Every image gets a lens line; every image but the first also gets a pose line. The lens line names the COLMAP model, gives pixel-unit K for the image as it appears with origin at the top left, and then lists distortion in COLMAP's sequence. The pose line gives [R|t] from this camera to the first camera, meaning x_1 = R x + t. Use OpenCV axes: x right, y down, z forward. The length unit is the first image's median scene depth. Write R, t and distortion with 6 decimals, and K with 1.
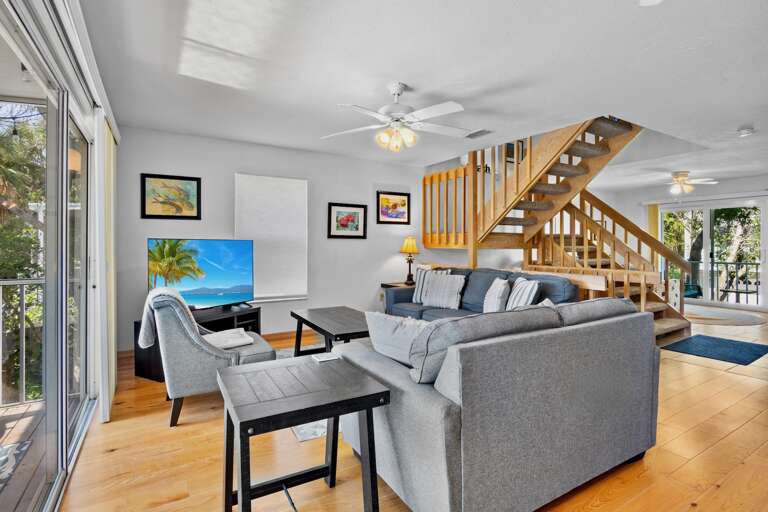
lens RADIAL K [[386.4, 0, 382.2], [0, 386.4, 250.0], [0, 0, 1]] dist [-0.015064, 0.001078]
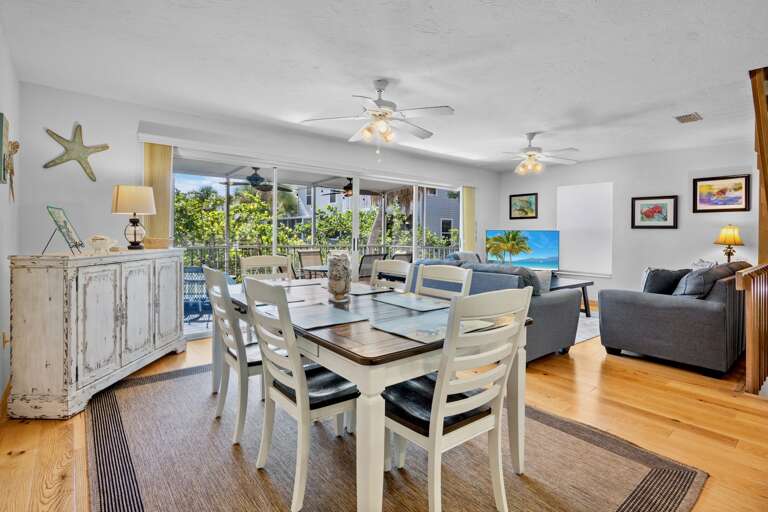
lens RADIAL K [[386.4, 0, 384.6], [0, 386.4, 235.5], [0, 0, 1]] dist [-0.015064, 0.001078]
pose [[0.165032, 0.001845, -0.986287, 0.850721], [-0.020475, 0.999789, -0.001556, 0.006482], [0.986076, 0.020451, 0.165034, 0.086457]]
